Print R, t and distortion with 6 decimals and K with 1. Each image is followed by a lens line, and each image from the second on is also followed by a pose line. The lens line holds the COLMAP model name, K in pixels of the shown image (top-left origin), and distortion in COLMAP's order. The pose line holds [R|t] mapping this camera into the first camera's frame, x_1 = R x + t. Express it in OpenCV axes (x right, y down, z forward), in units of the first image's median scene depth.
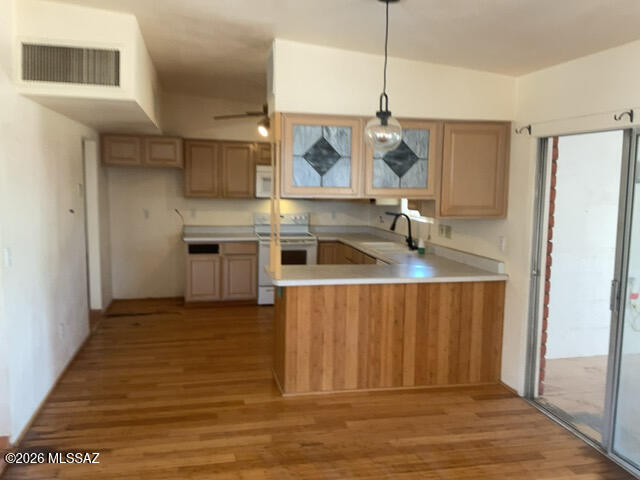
lens RADIAL K [[571.1, 0, 320.0], [0, 571.1, 240.0], [0, 0, 1]] dist [0.124724, -0.005571]
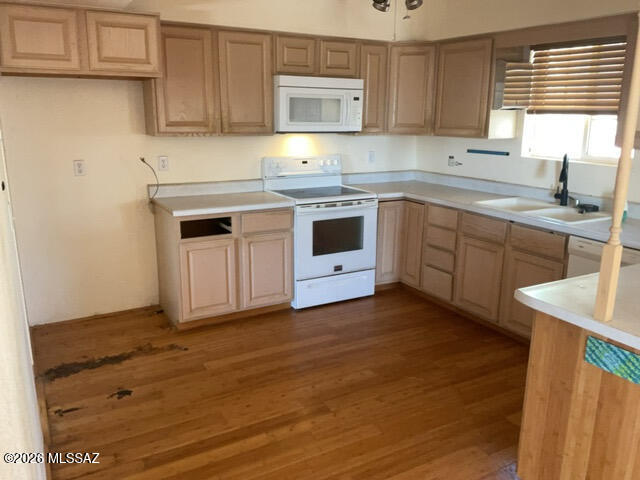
lens RADIAL K [[571.1, 0, 320.0], [0, 571.1, 240.0], [0, 0, 1]] dist [0.124724, -0.005571]
pose [[0.957064, -0.076853, 0.279505, -0.248520], [0.041661, 0.990672, 0.129745, -0.039995], [-0.286869, -0.112530, 0.951338, 0.420508]]
